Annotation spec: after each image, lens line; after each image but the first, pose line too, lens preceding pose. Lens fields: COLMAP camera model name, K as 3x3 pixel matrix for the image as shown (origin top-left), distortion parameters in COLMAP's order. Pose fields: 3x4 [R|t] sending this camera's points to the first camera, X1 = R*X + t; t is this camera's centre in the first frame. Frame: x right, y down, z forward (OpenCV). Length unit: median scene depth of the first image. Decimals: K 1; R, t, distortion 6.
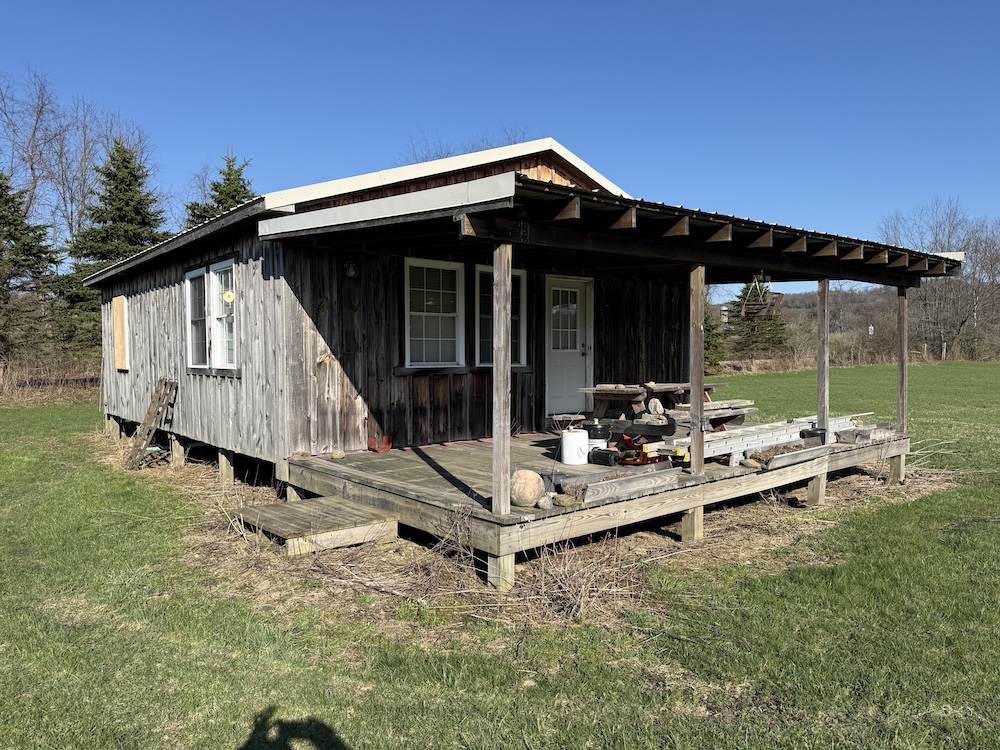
lens RADIAL K [[711.5, 0, 500.0], [0, 711.5, 375.0], [0, 0, 1]] dist [0.000251, -0.000953]
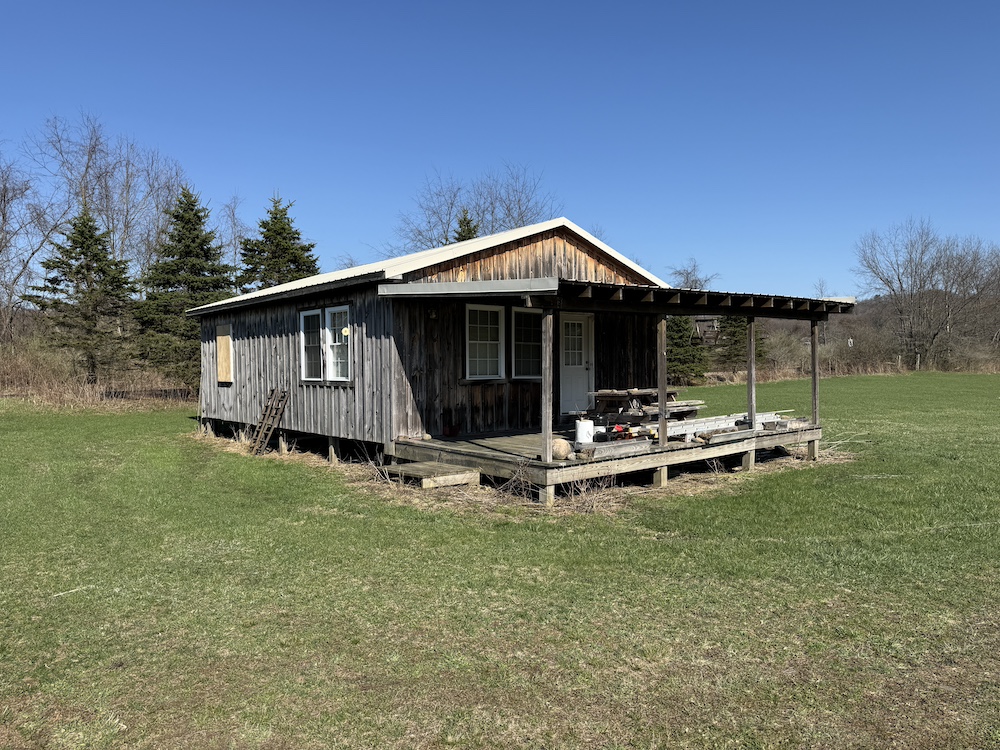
lens RADIAL K [[686.9, 0, 500.0], [0, 686.9, 375.0], [0, 0, 1]] dist [0.002212, 0.000240]
pose [[0.999986, -0.003950, 0.003522, -0.075168], [0.004009, 0.999851, -0.016819, 0.004764], [-0.003456, 0.016833, 0.999852, -0.440170]]
